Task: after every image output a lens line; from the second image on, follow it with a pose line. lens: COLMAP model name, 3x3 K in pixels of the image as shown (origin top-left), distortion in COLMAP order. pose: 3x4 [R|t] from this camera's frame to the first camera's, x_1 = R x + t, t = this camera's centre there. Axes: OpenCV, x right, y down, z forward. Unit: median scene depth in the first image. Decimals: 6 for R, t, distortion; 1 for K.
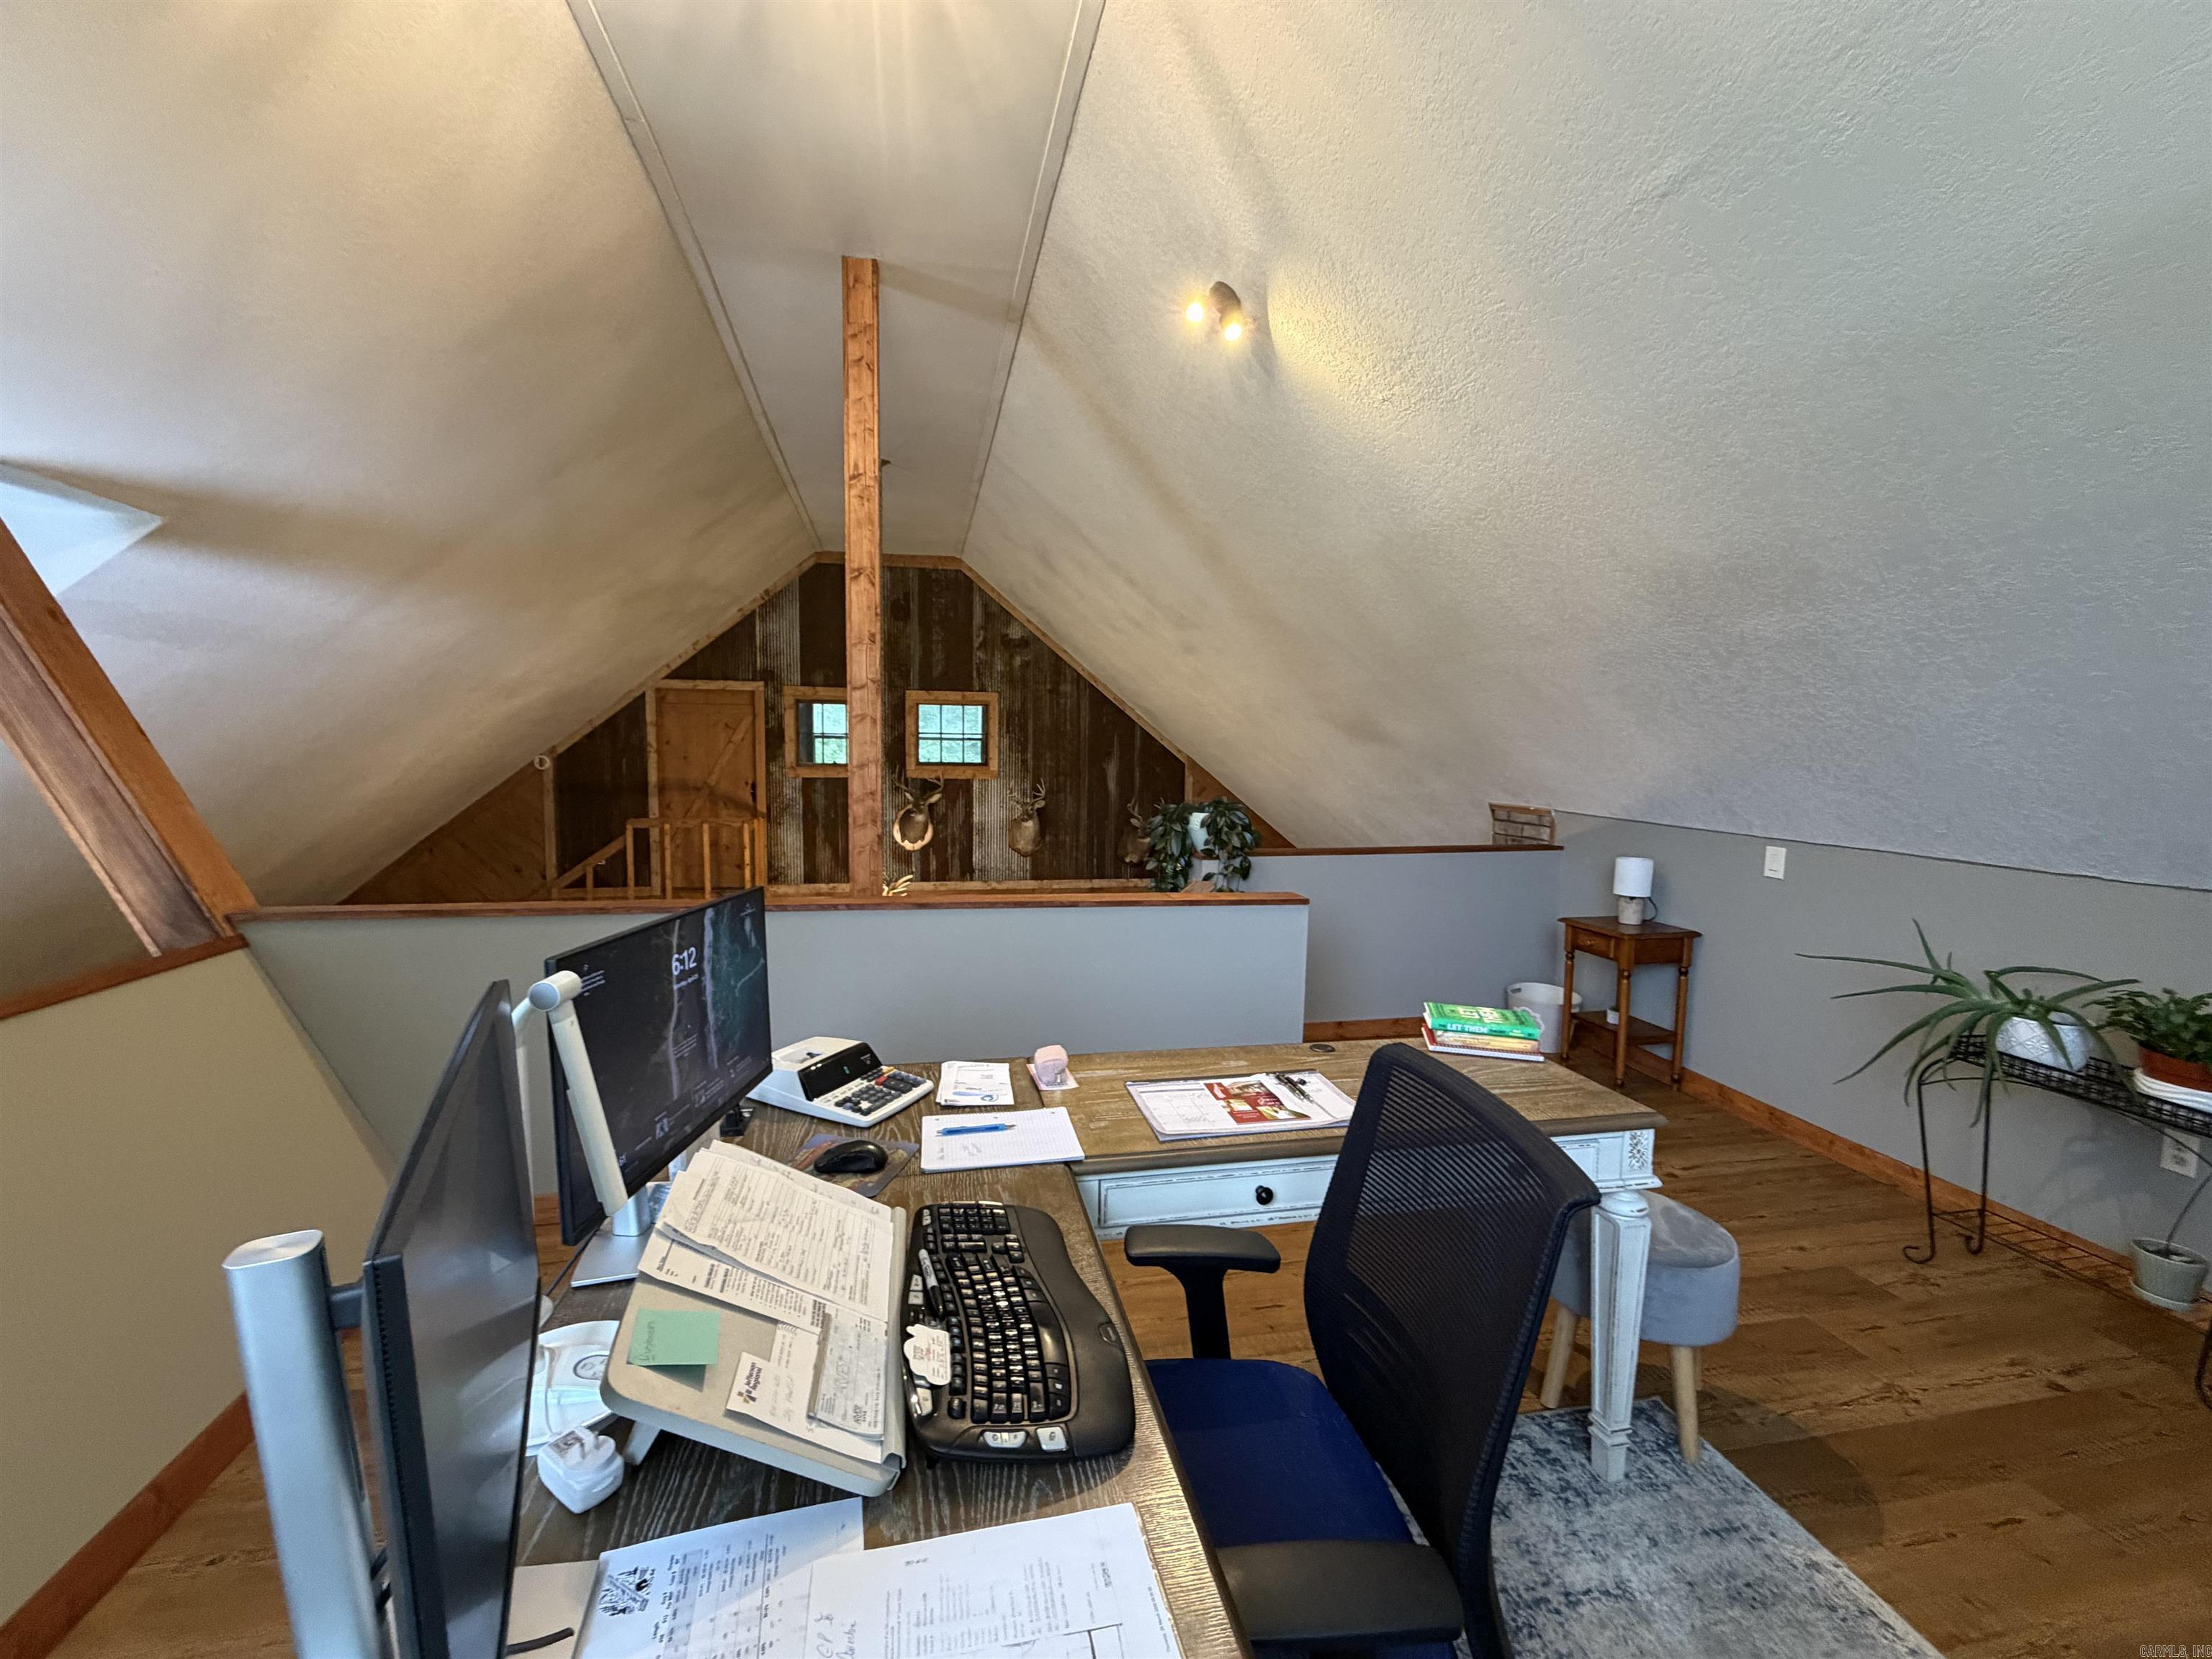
lens RADIAL K [[877.6, 0, 1105.7], [0, 877.6, 831.1], [0, 0, 1]] dist [-0.003007, 0.001276]
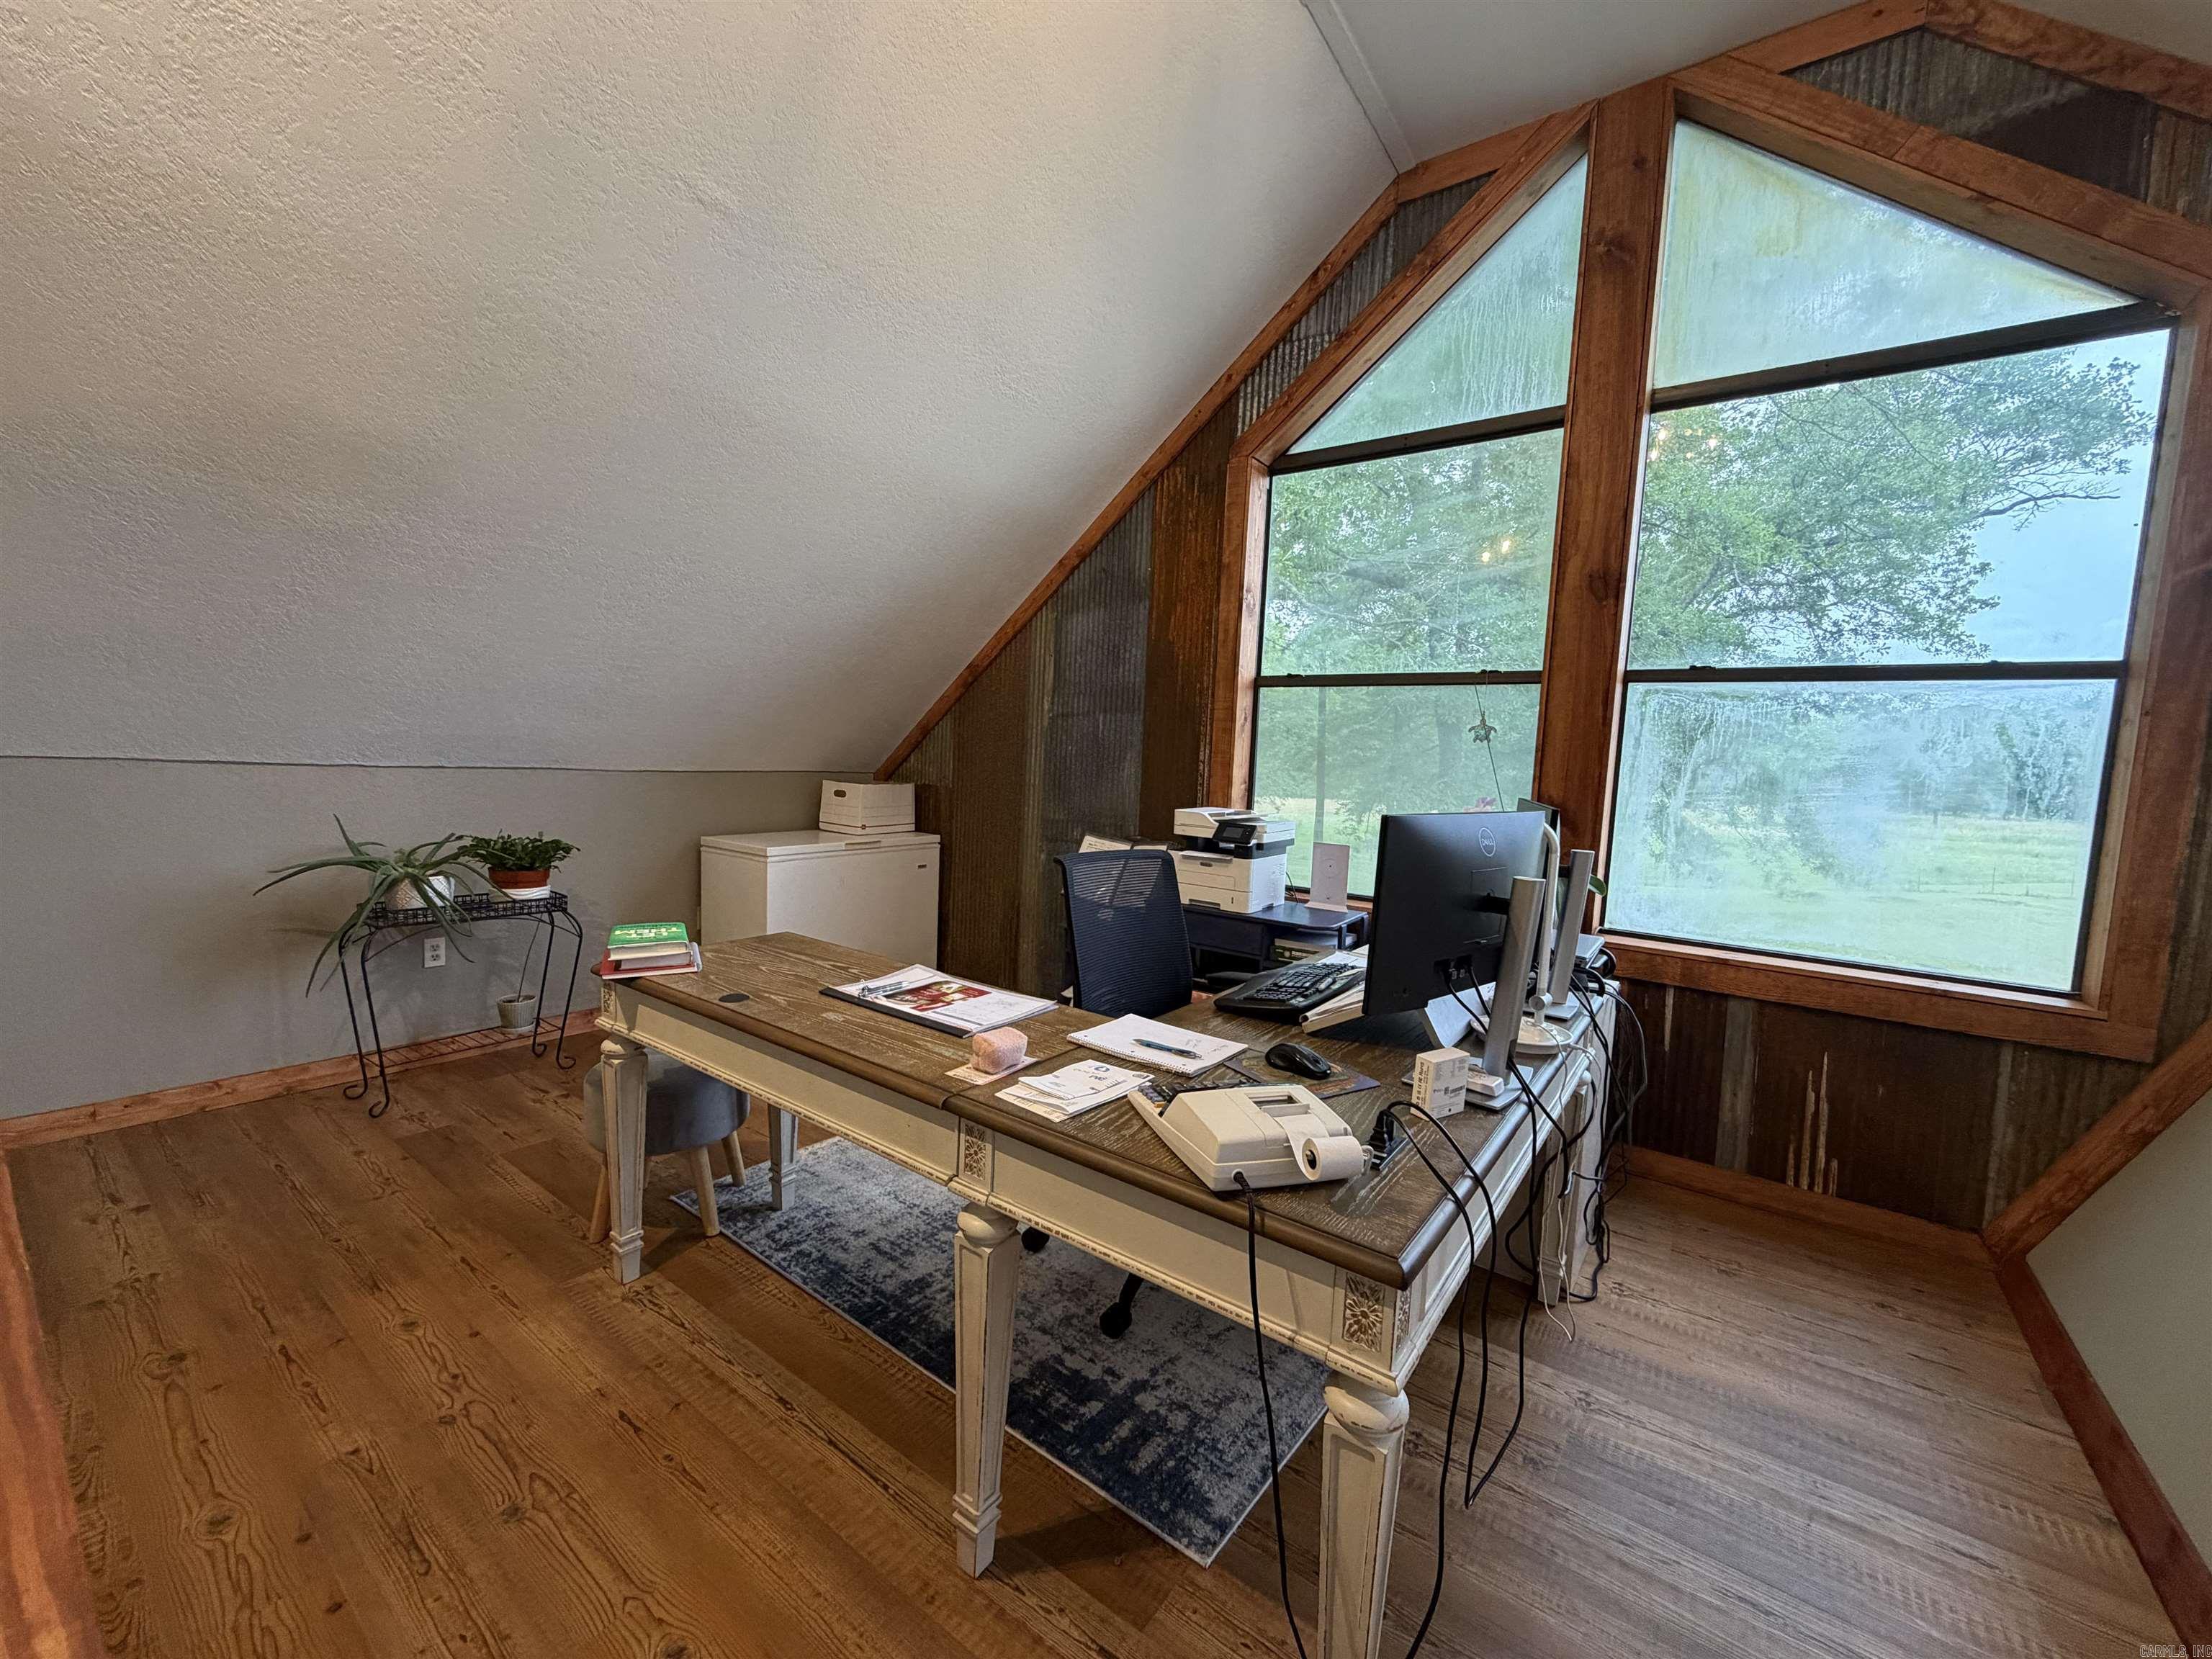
lens RADIAL K [[877.6, 0, 1100.1], [0, 877.6, 819.2], [0, 0, 1]] dist [-0.003007, 0.001276]
pose [[-0.675784, -0.099342, 0.730375, -0.720906], [0.005420, 0.990180, 0.139695, -0.057514], [-0.737080, 0.098362, -0.668609, 1.514112]]
